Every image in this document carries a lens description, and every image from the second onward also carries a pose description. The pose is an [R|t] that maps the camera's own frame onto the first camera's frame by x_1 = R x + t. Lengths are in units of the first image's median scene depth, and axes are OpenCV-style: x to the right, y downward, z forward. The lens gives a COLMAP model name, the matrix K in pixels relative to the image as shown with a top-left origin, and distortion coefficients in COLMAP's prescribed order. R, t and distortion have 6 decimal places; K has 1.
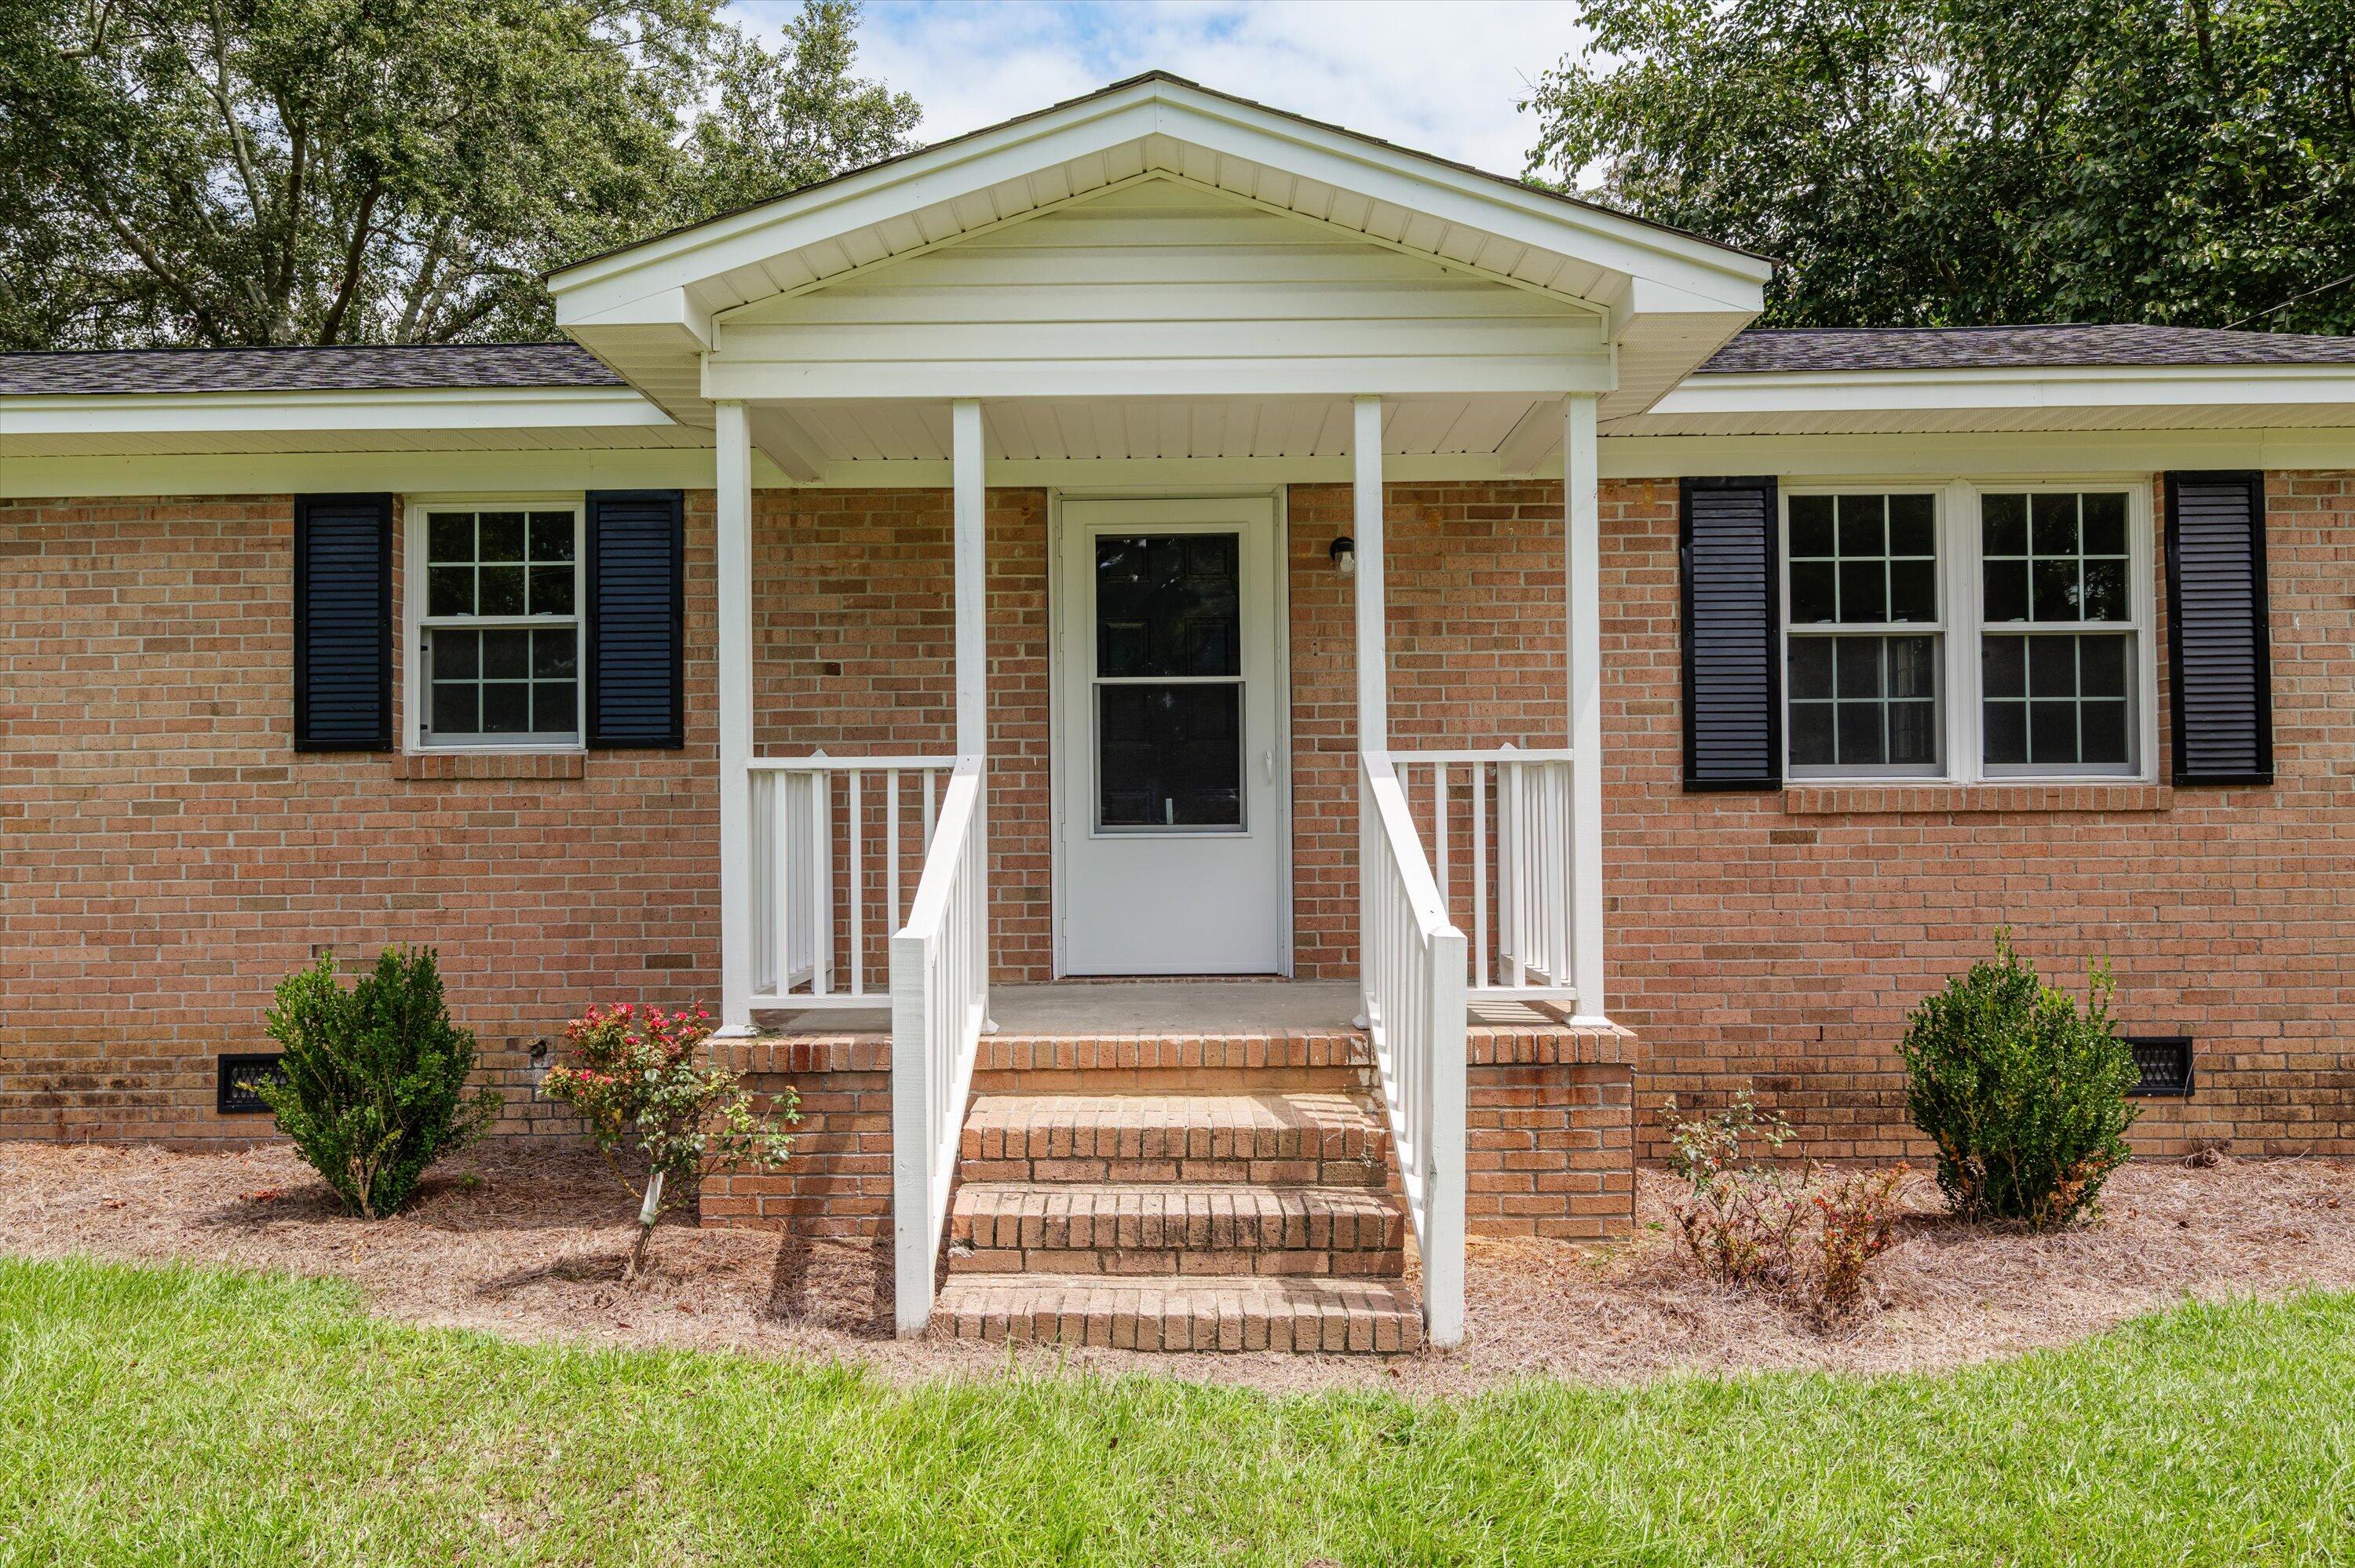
lens RADIAL K [[1113.1, 0, 1177.5], [0, 1113.1, 784.0], [0, 0, 1]] dist [-0.001693, -0.000405]
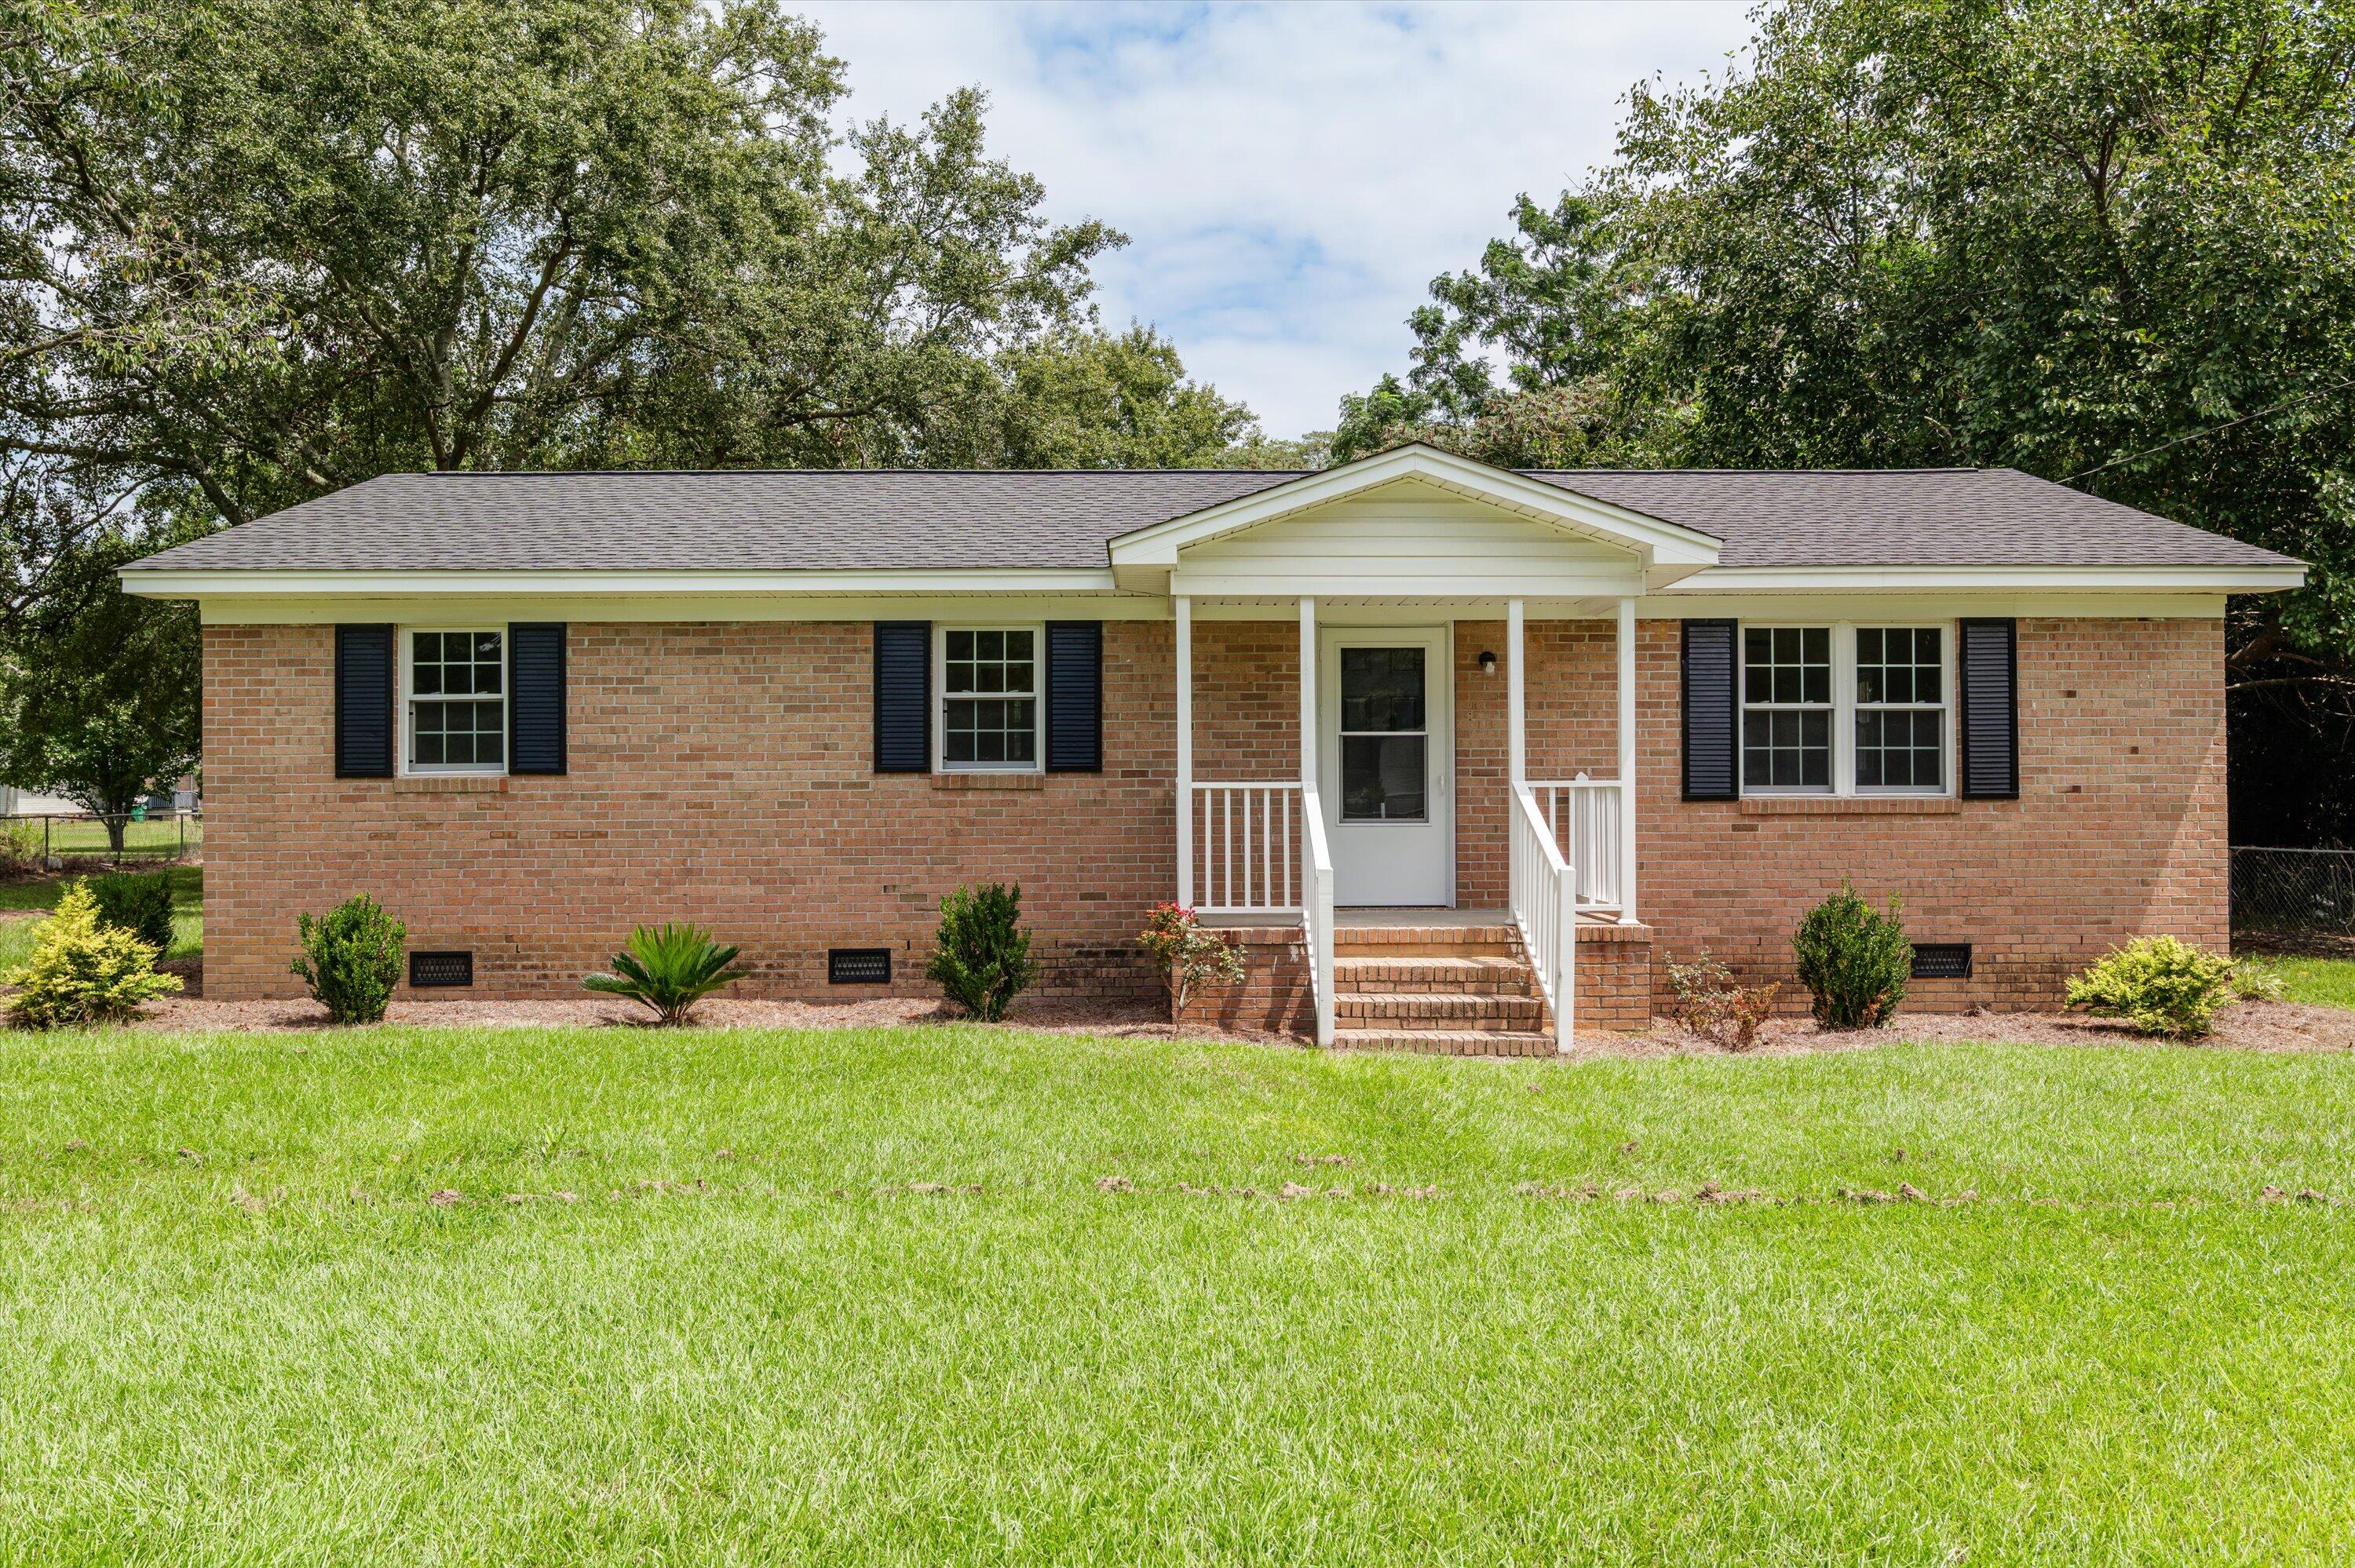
lens RADIAL K [[1145.0, 0, 1210.7], [0, 1145.0, 777.1], [0, 0, 1]] dist [-0.002186, -0.000298]
pose [[0.999893, 0.006672, 0.013051, -0.300158], [-0.006722, 0.999970, 0.003772, -0.031716], [-0.013025, -0.003859, 0.999908, -0.765828]]
